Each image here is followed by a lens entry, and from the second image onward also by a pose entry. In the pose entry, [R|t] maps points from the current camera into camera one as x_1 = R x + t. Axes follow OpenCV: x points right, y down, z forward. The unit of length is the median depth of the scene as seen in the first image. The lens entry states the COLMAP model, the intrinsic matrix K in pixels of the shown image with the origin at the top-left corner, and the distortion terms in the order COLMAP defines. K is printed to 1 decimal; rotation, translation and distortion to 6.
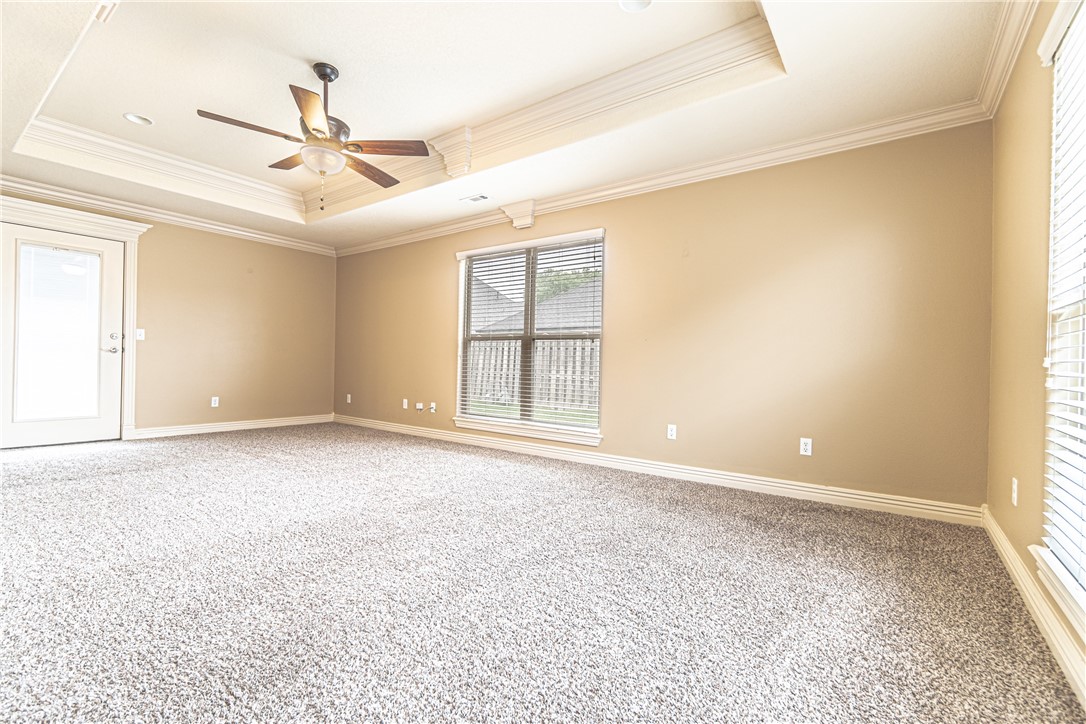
lens RADIAL K [[479.3, 0, 541.5], [0, 479.3, 363.2], [0, 0, 1]] dist [0.005420, 0.000459]
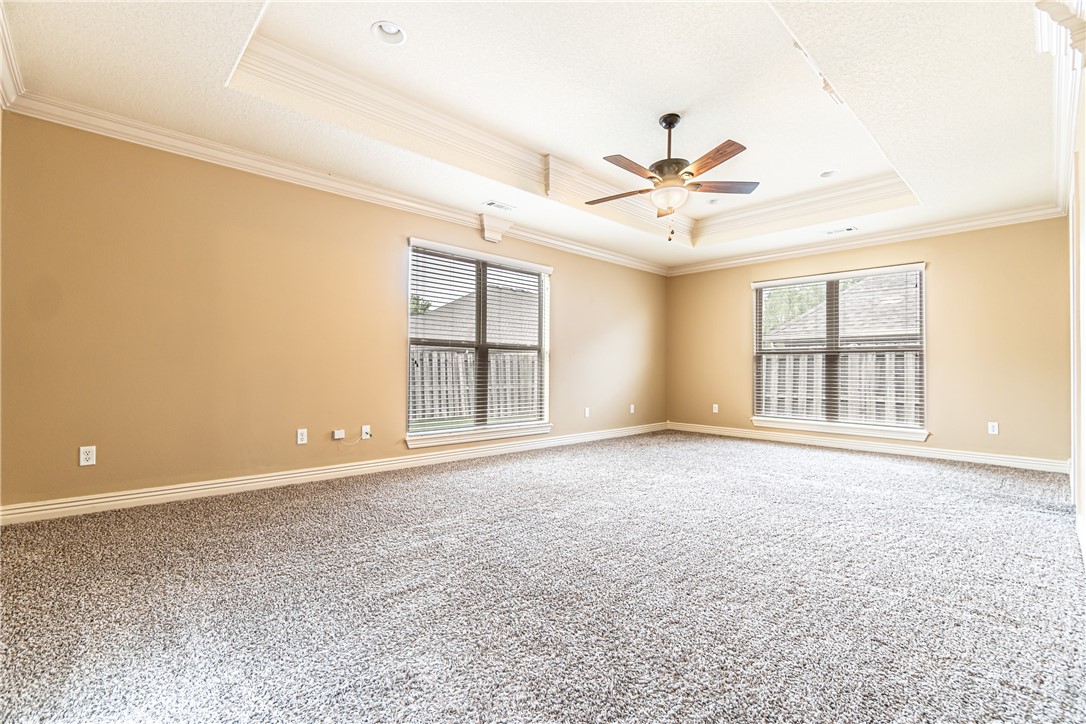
lens RADIAL K [[479.3, 0, 537.5], [0, 479.3, 372.0], [0, 0, 1]] dist [0.005420, 0.000459]
pose [[0.194388, -0.028453, 0.980512, -1.016907], [-0.006578, 0.999519, 0.030309, -0.028386], [-0.980903, -0.012341, 0.194107, 0.668064]]
